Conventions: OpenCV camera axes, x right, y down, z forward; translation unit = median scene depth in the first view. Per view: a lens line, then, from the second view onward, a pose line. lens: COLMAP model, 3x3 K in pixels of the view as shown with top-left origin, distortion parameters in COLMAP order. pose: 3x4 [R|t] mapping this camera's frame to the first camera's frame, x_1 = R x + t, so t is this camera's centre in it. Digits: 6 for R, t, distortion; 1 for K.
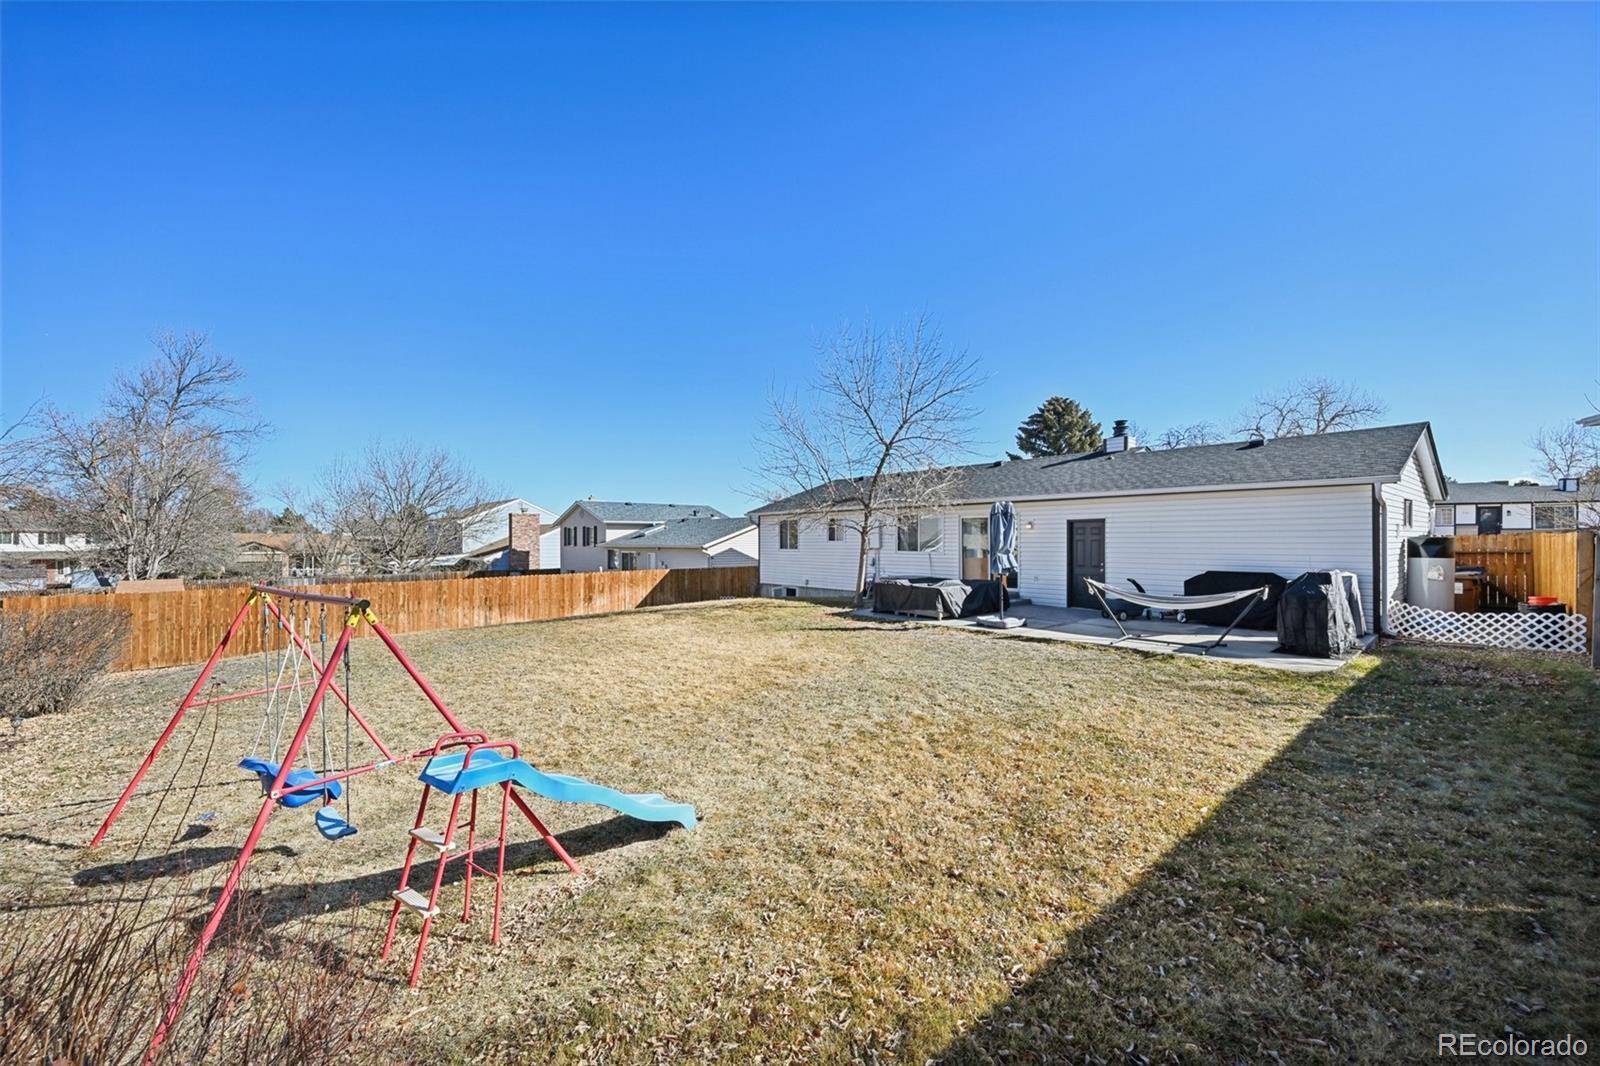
lens RADIAL K [[626.4, 0, 802.7], [0, 626.4, 540.6], [0, 0, 1]] dist [-0.001791, 0.000156]
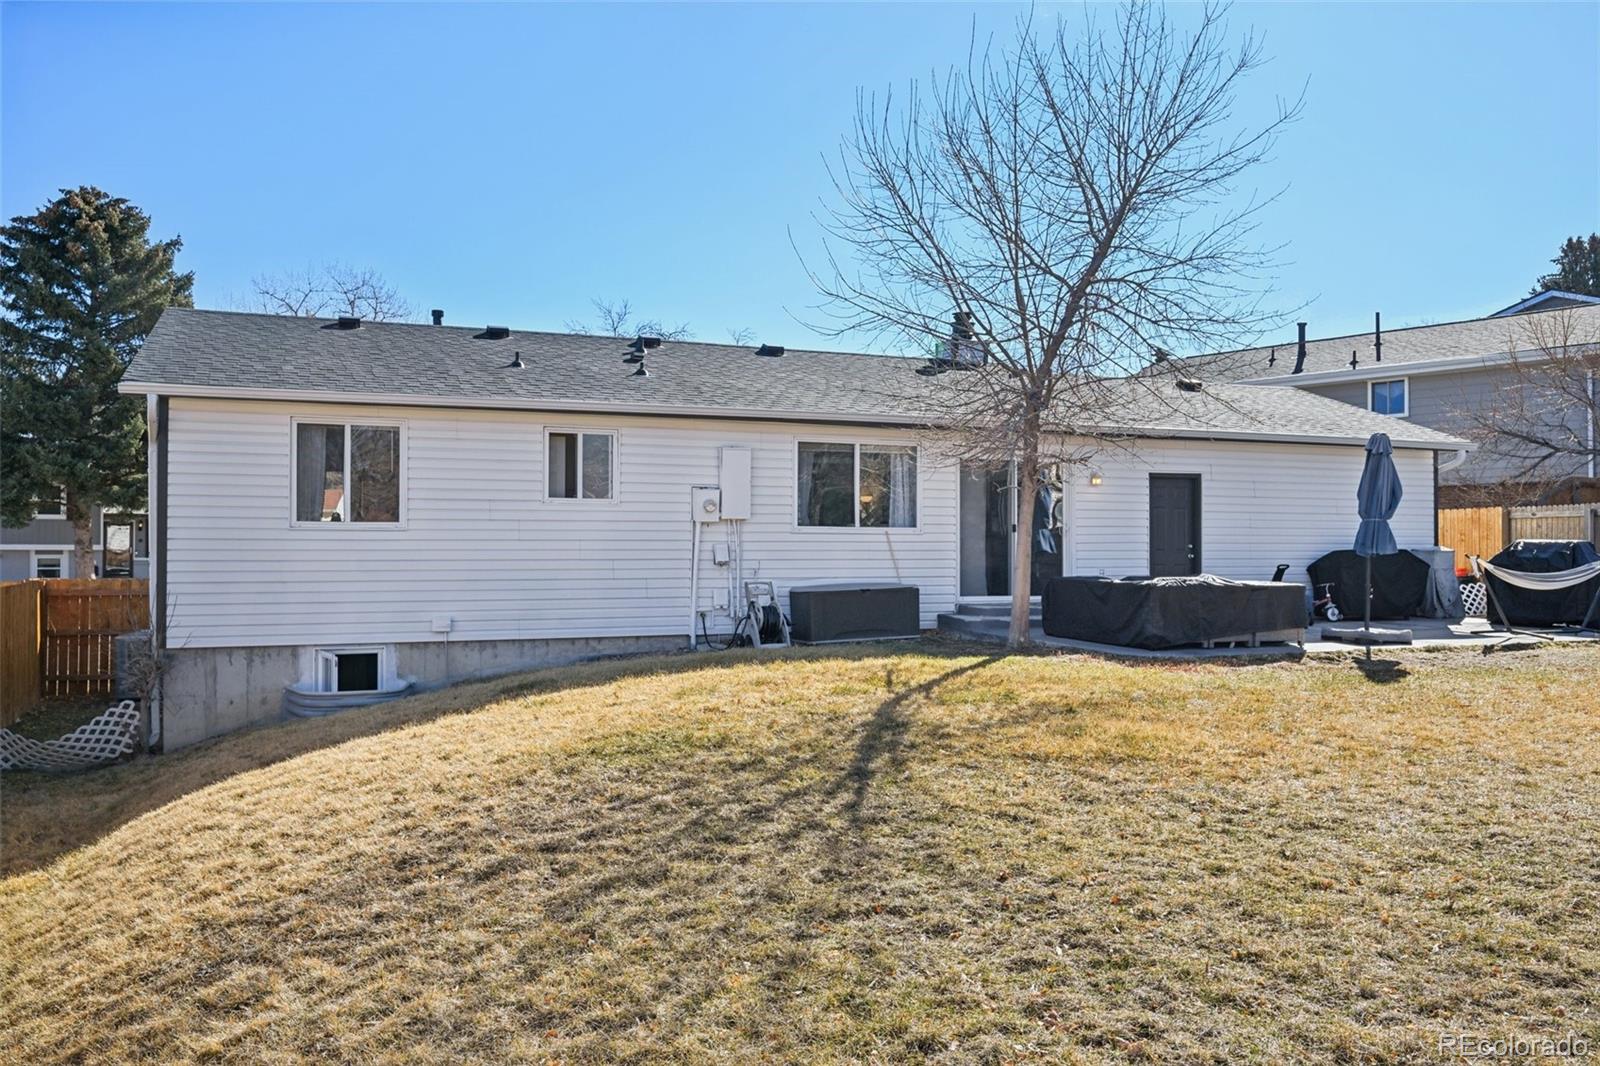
lens RADIAL K [[1249.8, 0, 795.5], [0, 1249.8, 533.2], [0, 0, 1]] dist [0.006244, 0.001734]
pose [[0.297109, 0.014422, 0.954735, -0.539464], [-0.001943, 0.999893, -0.014499, 0.028041], [-0.954841, 0.002453, 0.297106, 0.638136]]
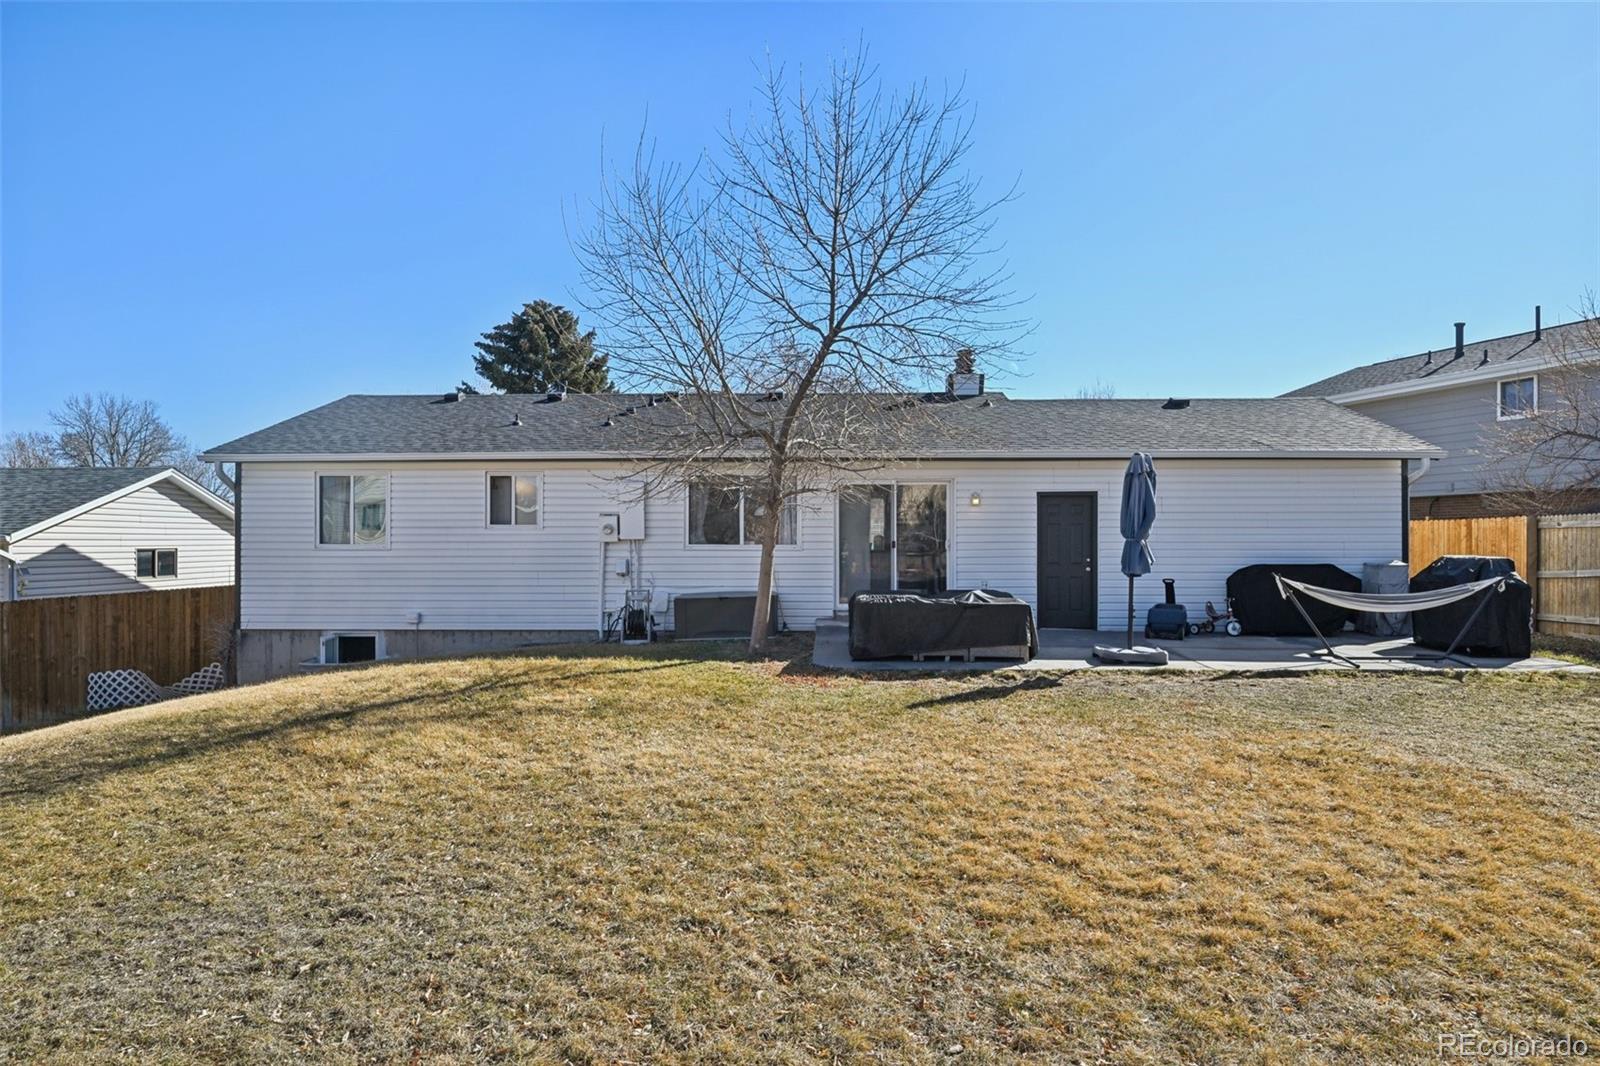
lens RADIAL K [[1010.4, 0, 808.9], [0, 1010.4, 530.3], [0, 0, 1]] dist [-0.003494, 0.001548]
pose [[0.659493, 0.010356, 0.751639, -0.340033], [-0.001082, 0.999917, -0.012827, 0.013136], [-0.751710, 0.007647, 0.659450, 0.325084]]
